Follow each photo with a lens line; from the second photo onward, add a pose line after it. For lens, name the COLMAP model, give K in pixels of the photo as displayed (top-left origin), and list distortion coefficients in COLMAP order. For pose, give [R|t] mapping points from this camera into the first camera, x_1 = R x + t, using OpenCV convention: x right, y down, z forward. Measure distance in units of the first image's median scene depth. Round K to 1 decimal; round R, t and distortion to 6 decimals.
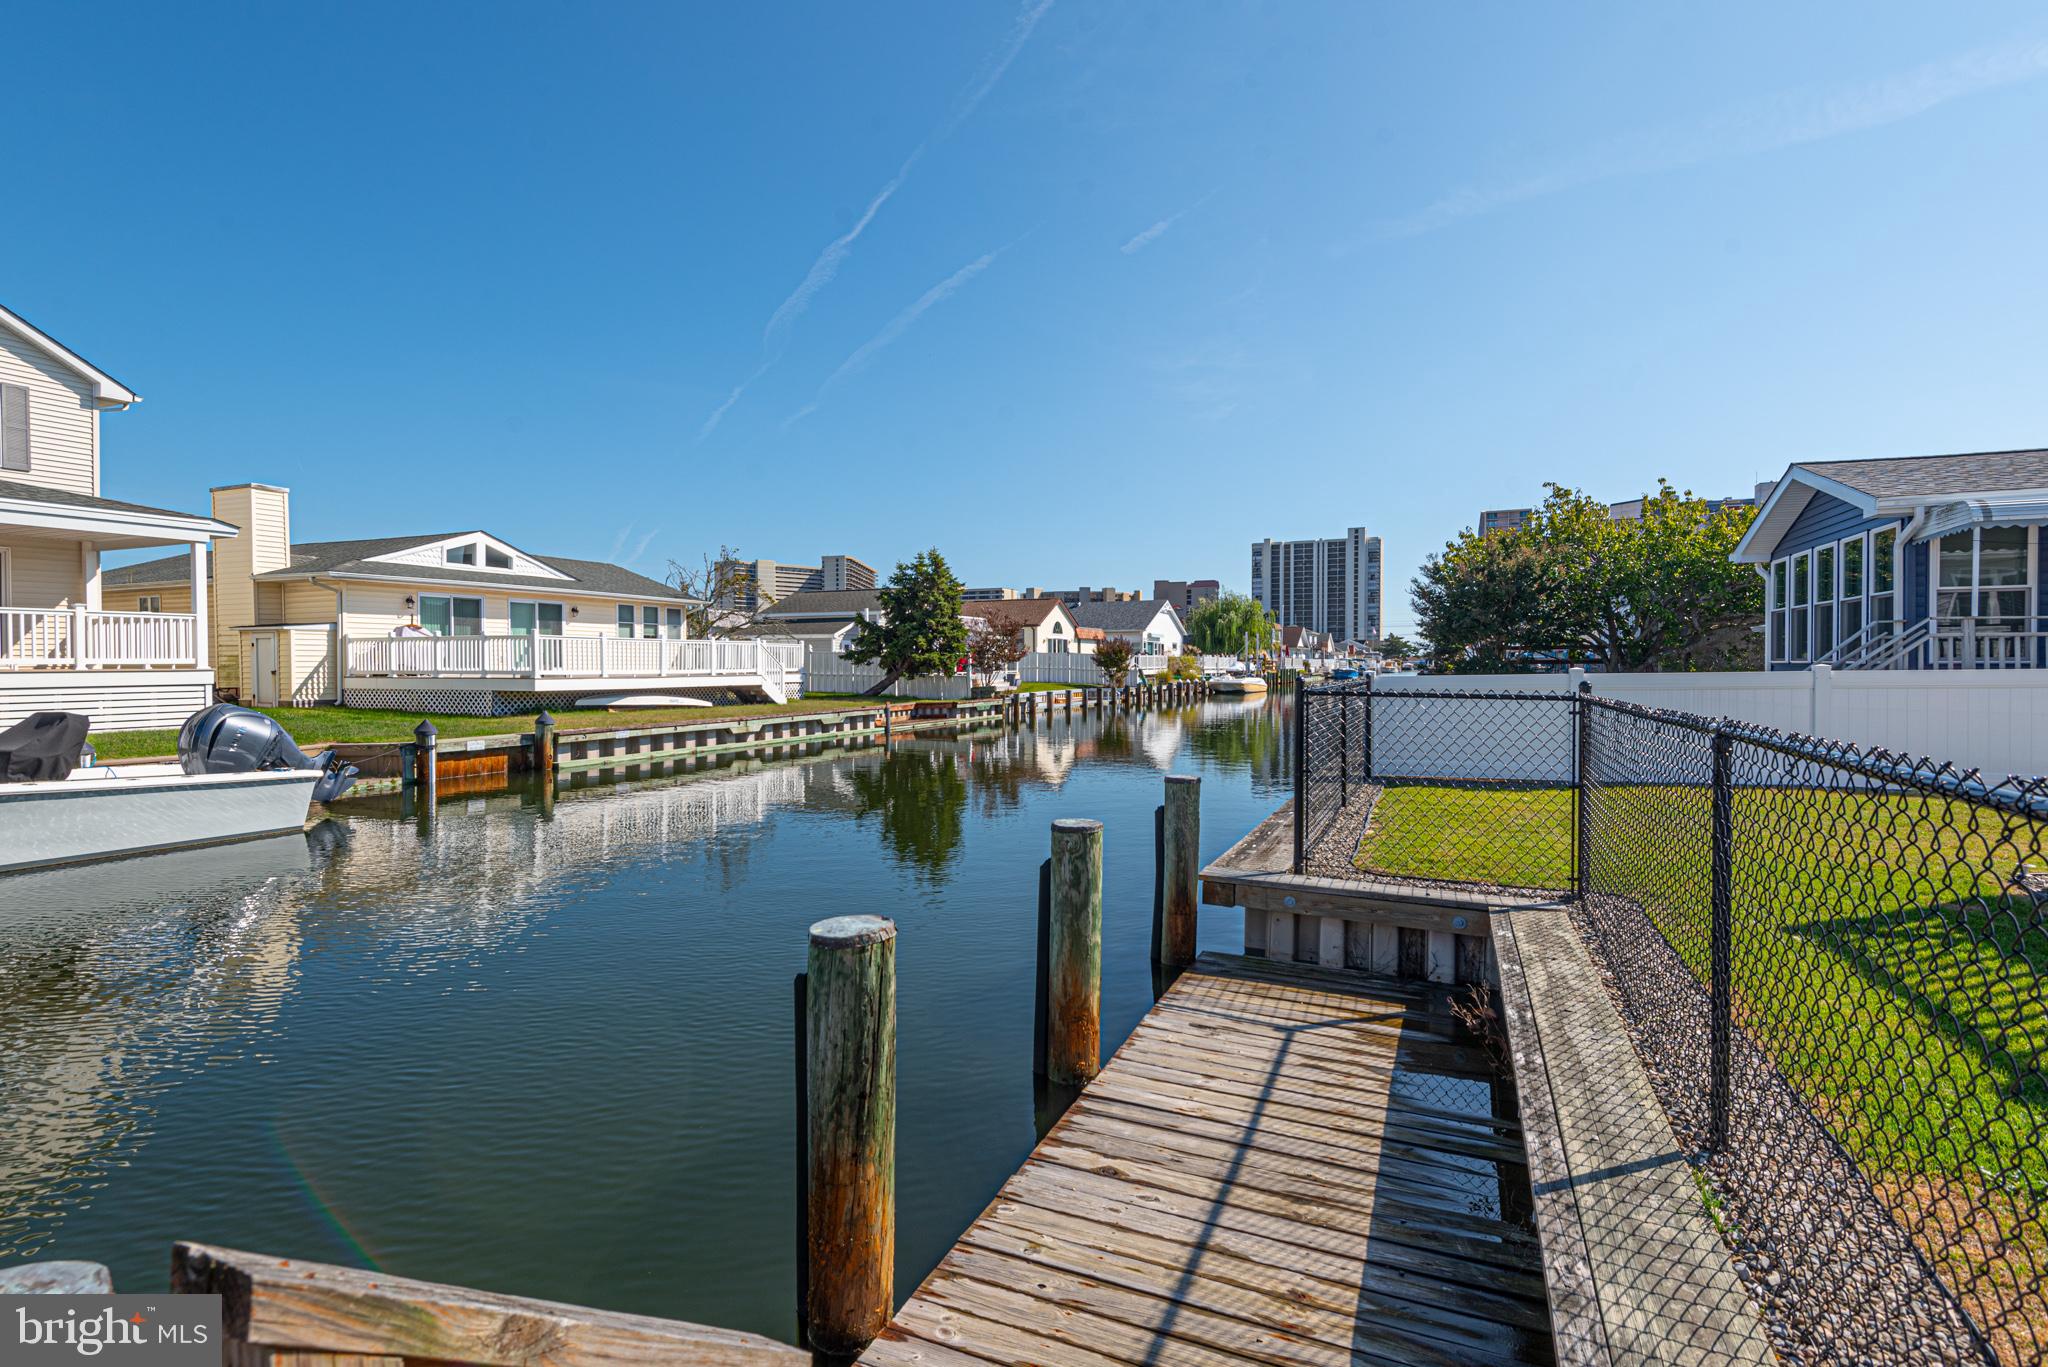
lens RADIAL K [[958.6, 0, 1022.3], [0, 958.6, 672.1], [0, 0, 1]] dist [0.036431, -0.019925]
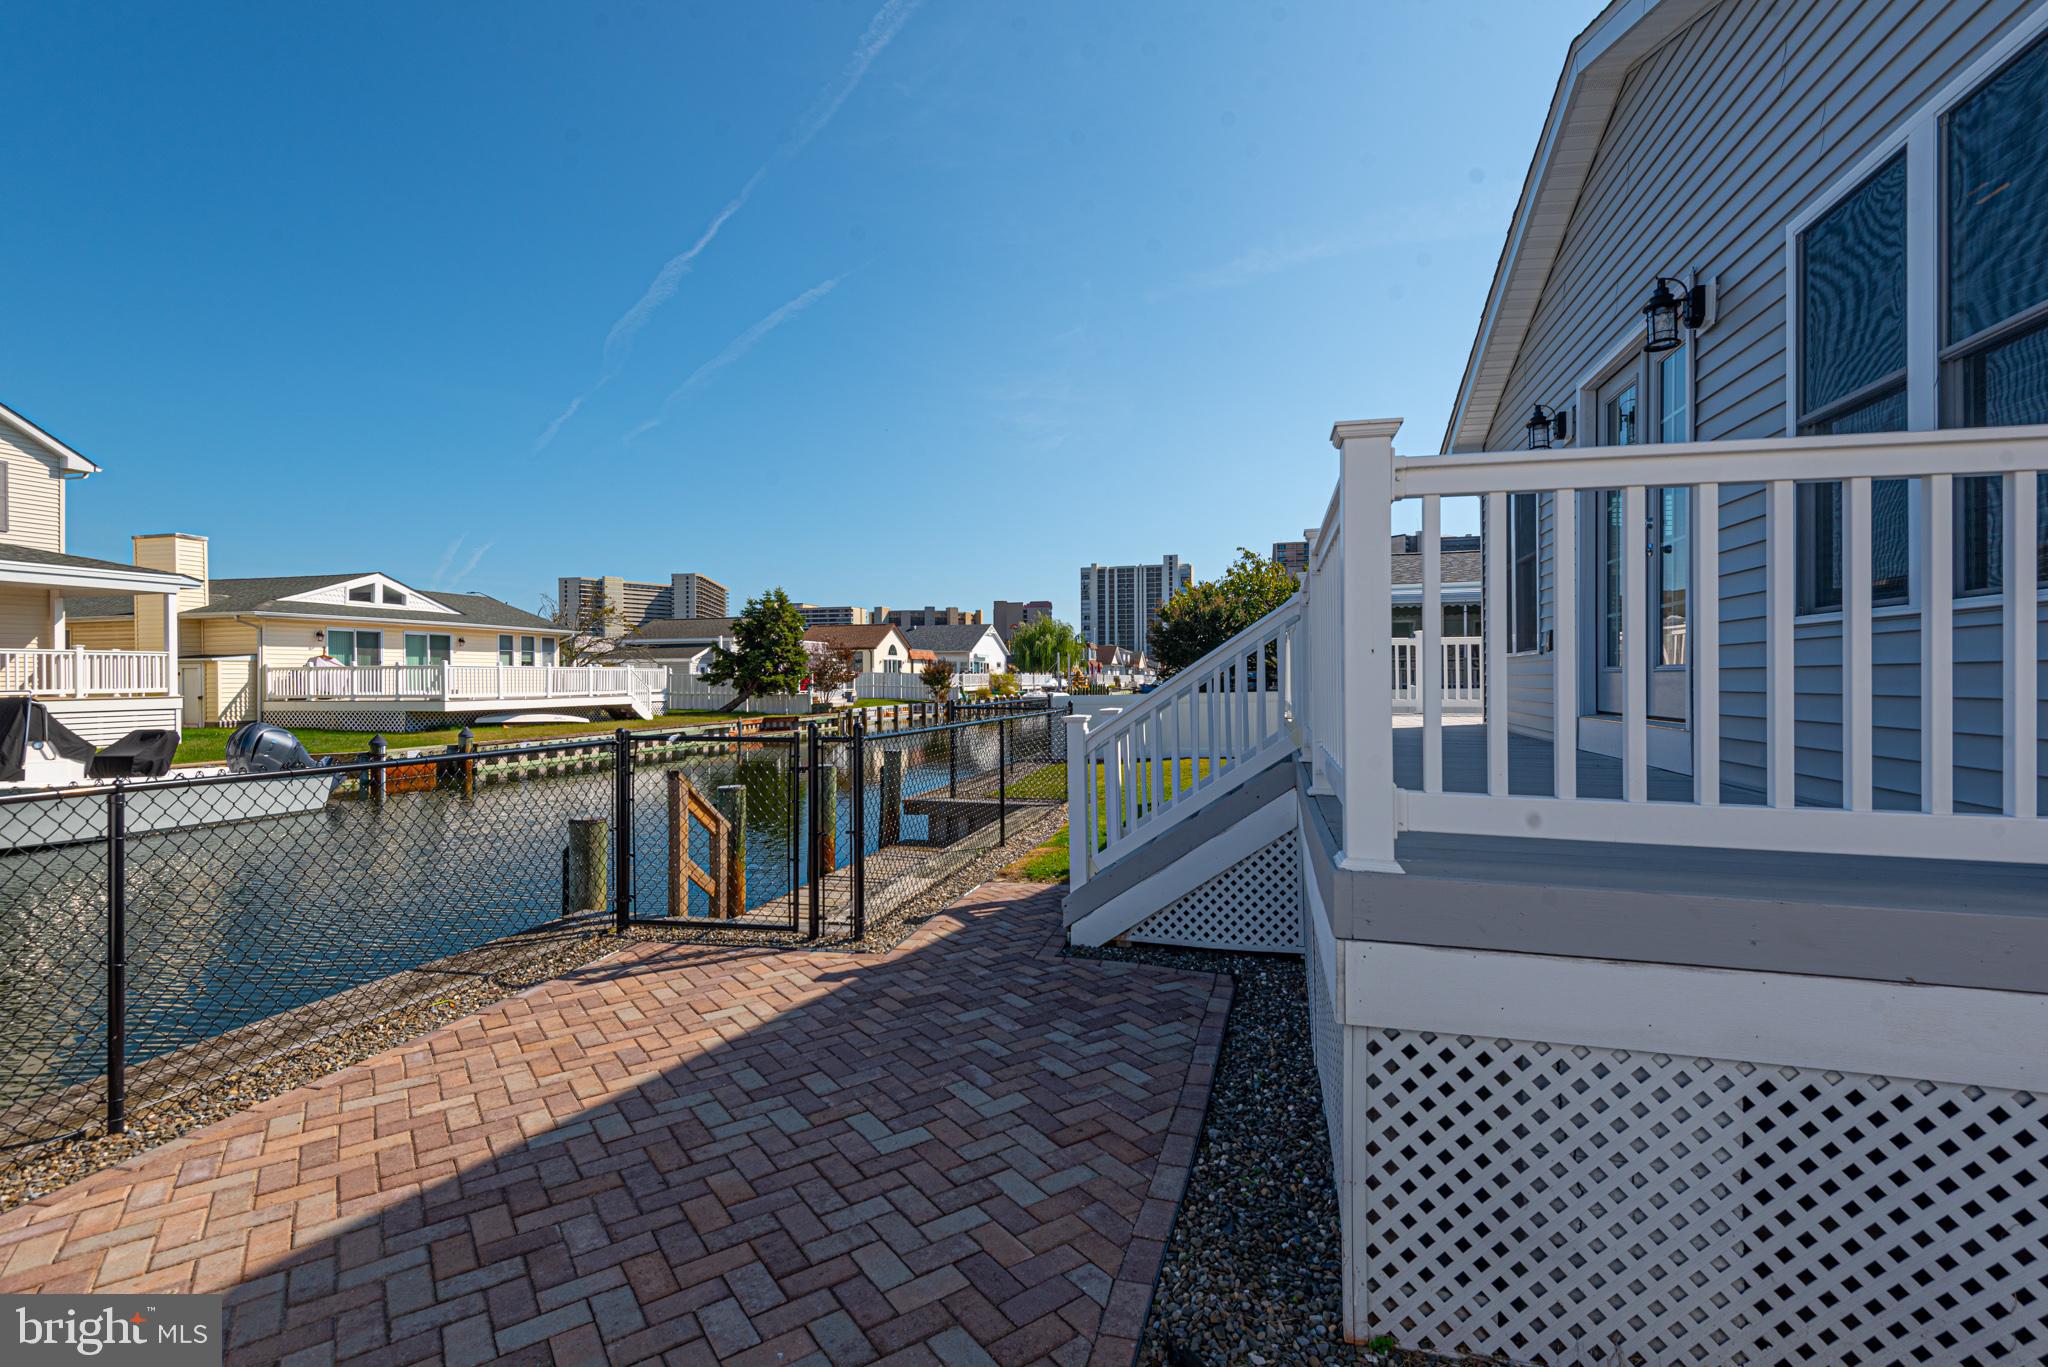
lens RADIAL K [[925.6, 0, 932.7], [0, 925.6, 681.4], [0, 0, 1]] dist [0.111647, -0.067680]
pose [[0.997604, -0.007627, 0.068765, 0.018671], [0.008082, 0.999947, -0.006337, -0.003735], [-0.068713, 0.006877, 0.997613, -0.166210]]
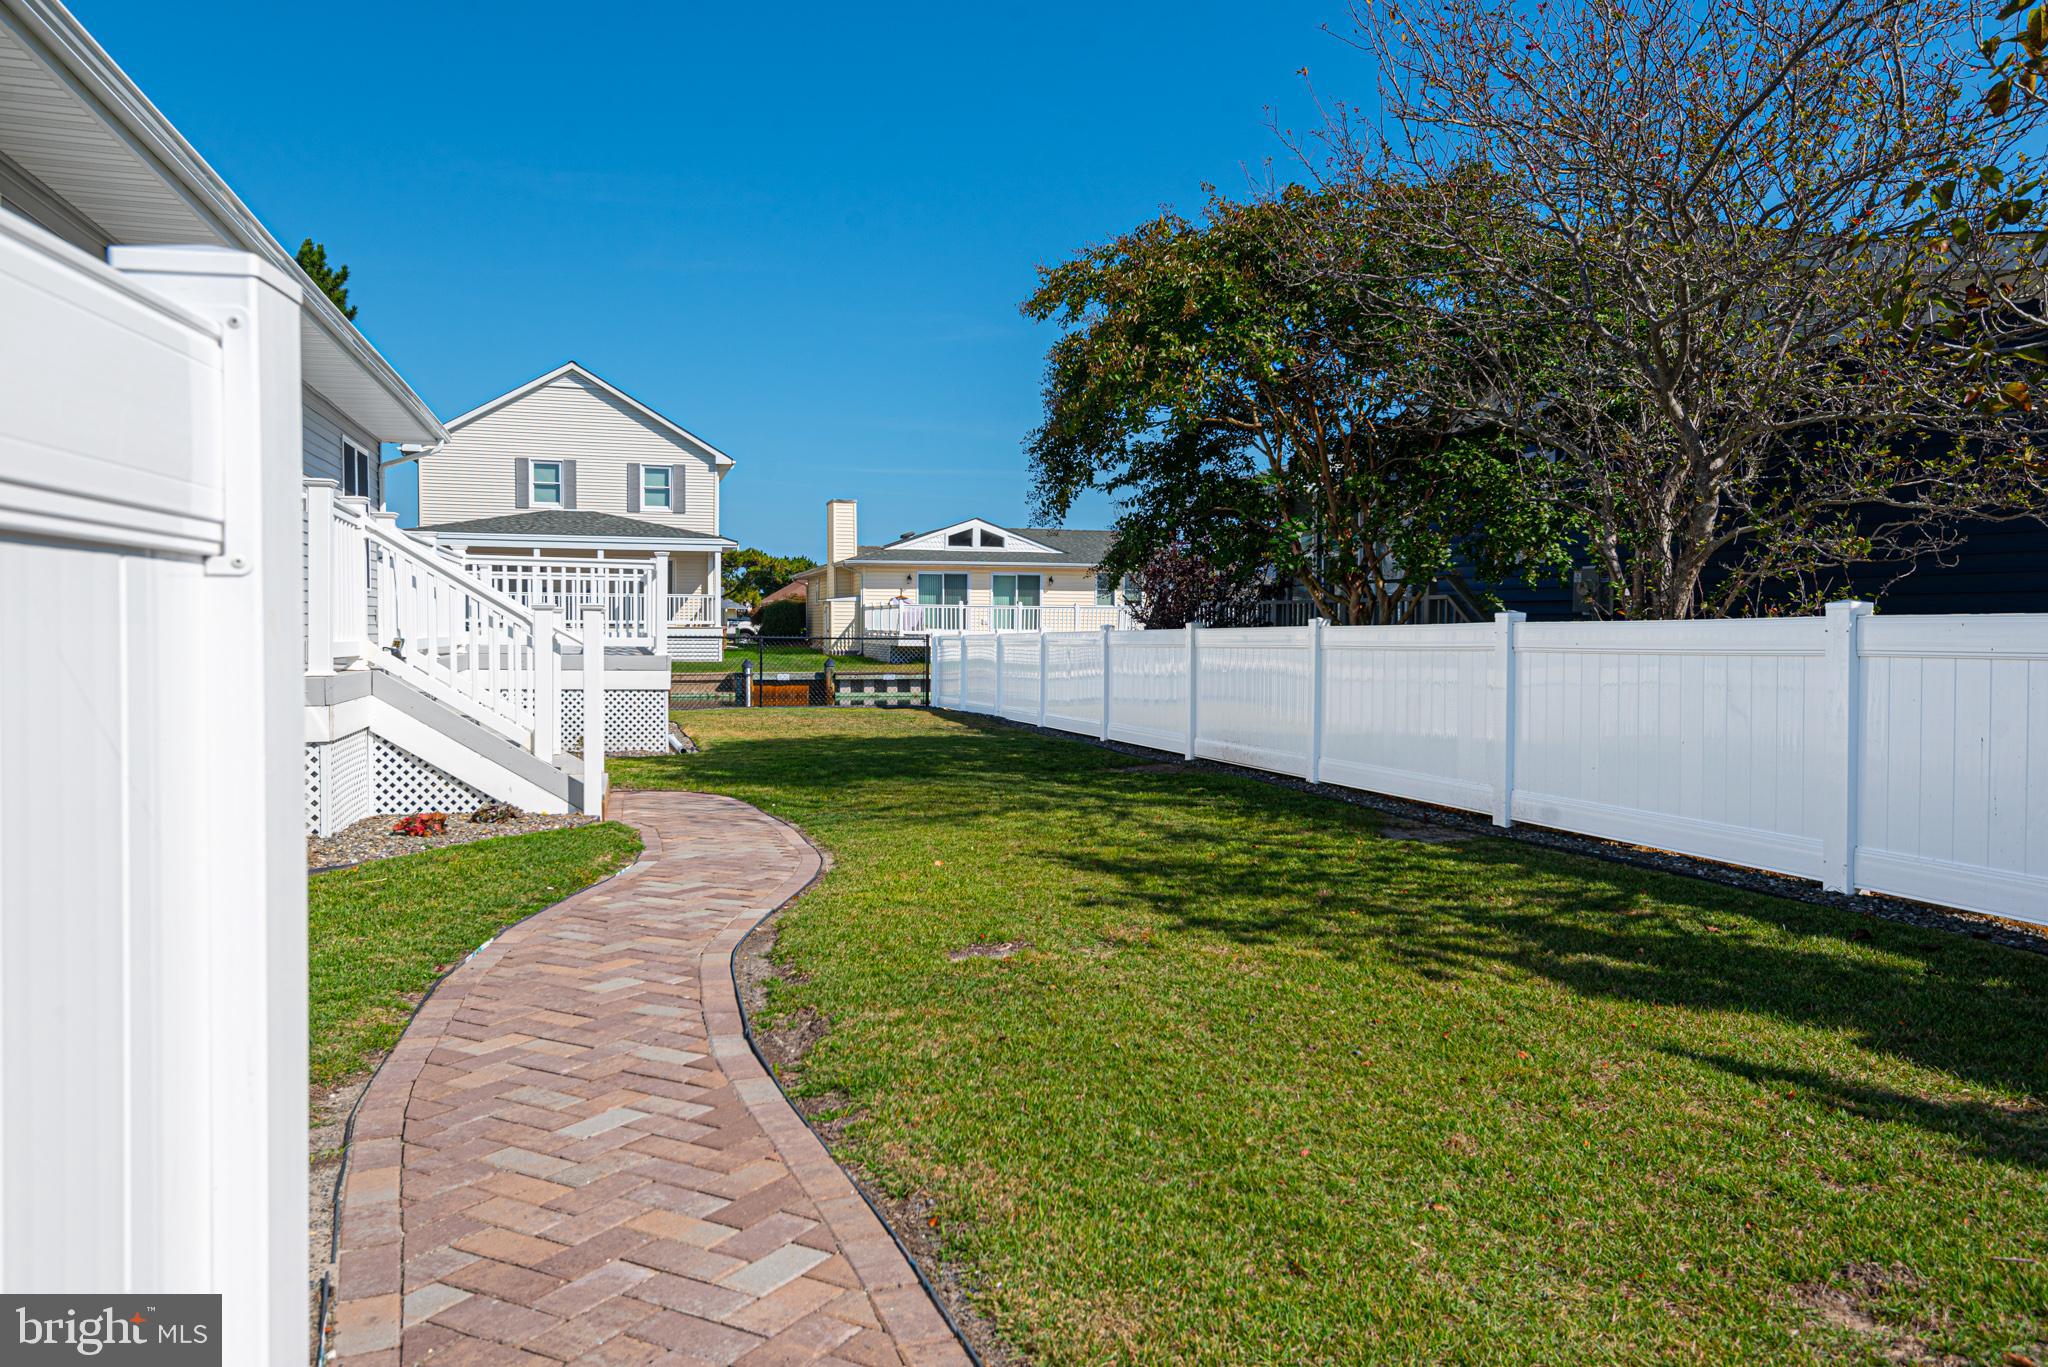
lens RADIAL K [[1373.3, 0, 1021.0], [0, 1373.3, 669.4], [0, 0, 1]] dist [0.021279, 0.000501]
pose [[0.636612, 0.029058, -0.770637, 0.778392], [-0.014631, 0.999565, 0.025604, 0.000746], [0.771046, -0.005025, 0.636760, -0.063203]]
